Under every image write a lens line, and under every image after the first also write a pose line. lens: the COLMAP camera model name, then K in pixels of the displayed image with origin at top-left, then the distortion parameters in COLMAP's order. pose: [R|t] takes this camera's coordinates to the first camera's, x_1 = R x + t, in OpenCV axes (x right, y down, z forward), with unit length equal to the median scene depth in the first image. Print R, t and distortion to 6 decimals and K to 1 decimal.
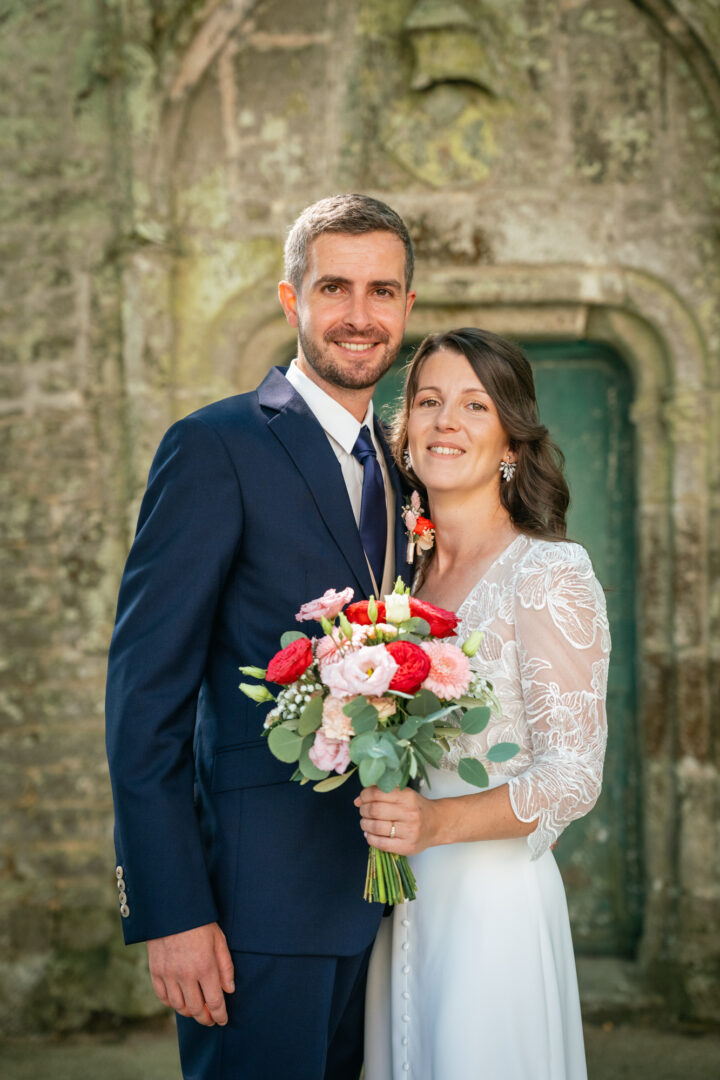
lens RADIAL K [[1810.0, 0, 366.1], [0, 1810.0, 559.8], [0, 0, 1]] dist [0.202519, 0.000000]
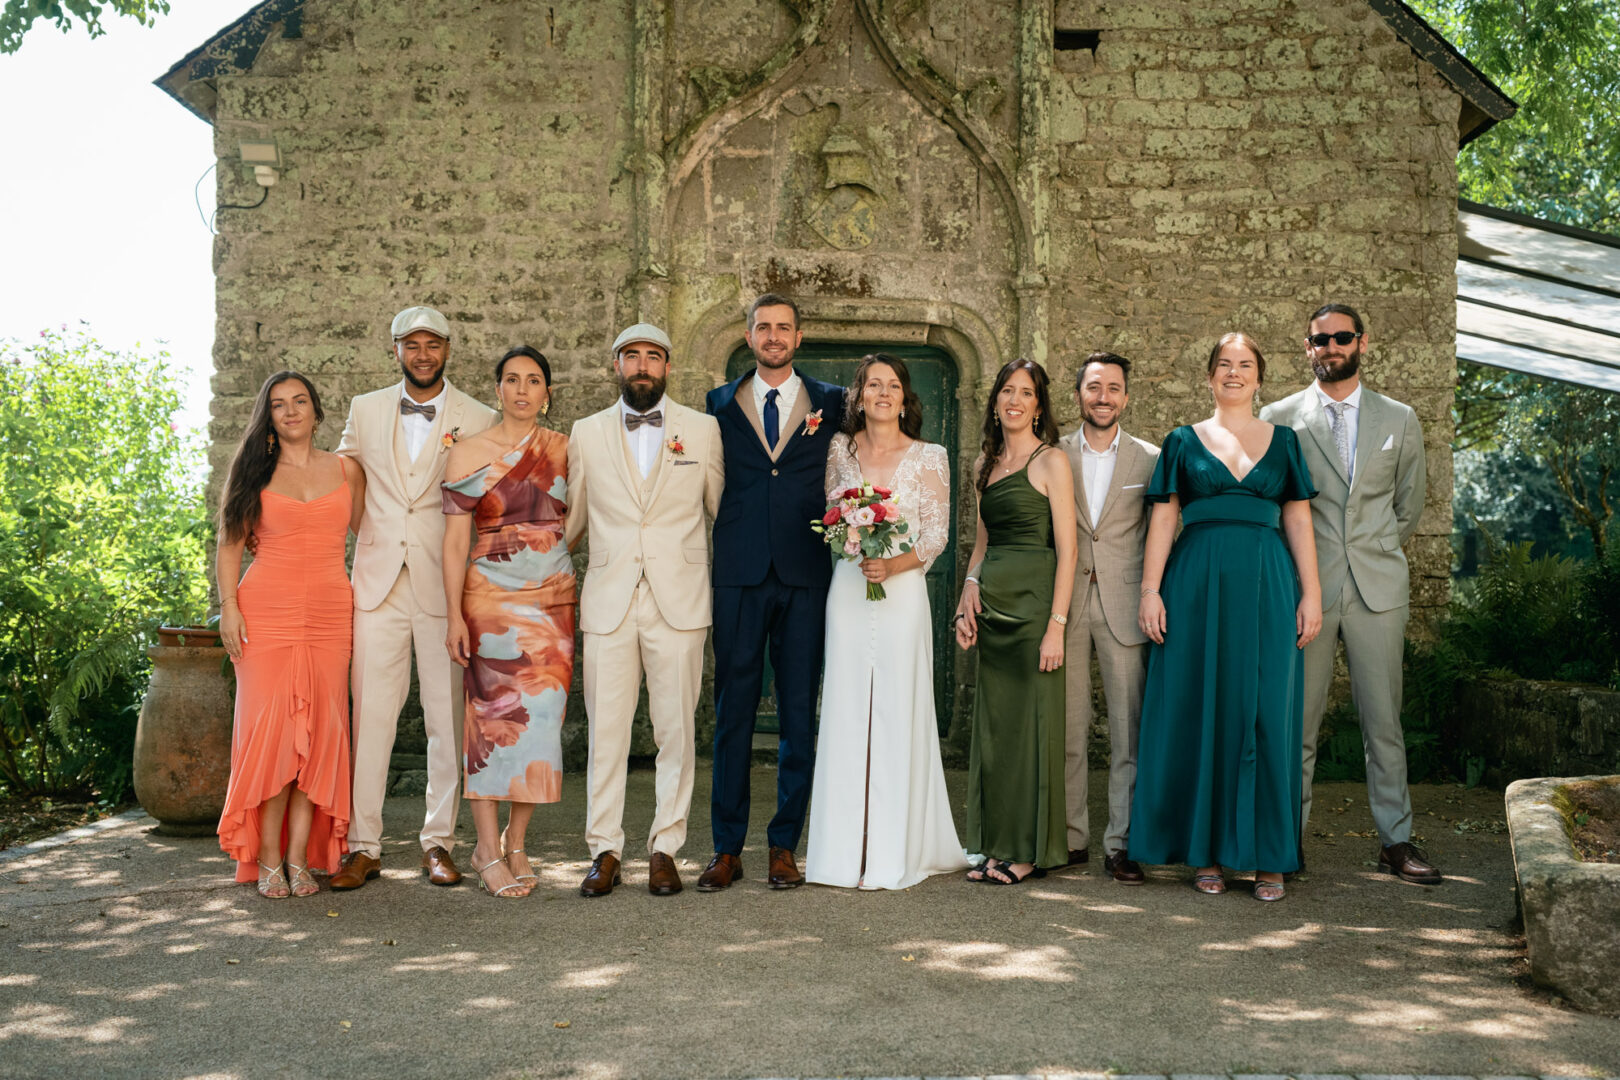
lens RADIAL K [[1629.4, 0, 864.8], [0, 1629.4, 509.5], [0, 0, 1]] dist [0.012586, 0.000000]
pose [[0.995623, 0.026352, 0.089670, -0.059954], [-0.027951, 0.999471, 0.016621, 0.000177], [-0.089185, -0.019055, 0.995833, -0.427300]]
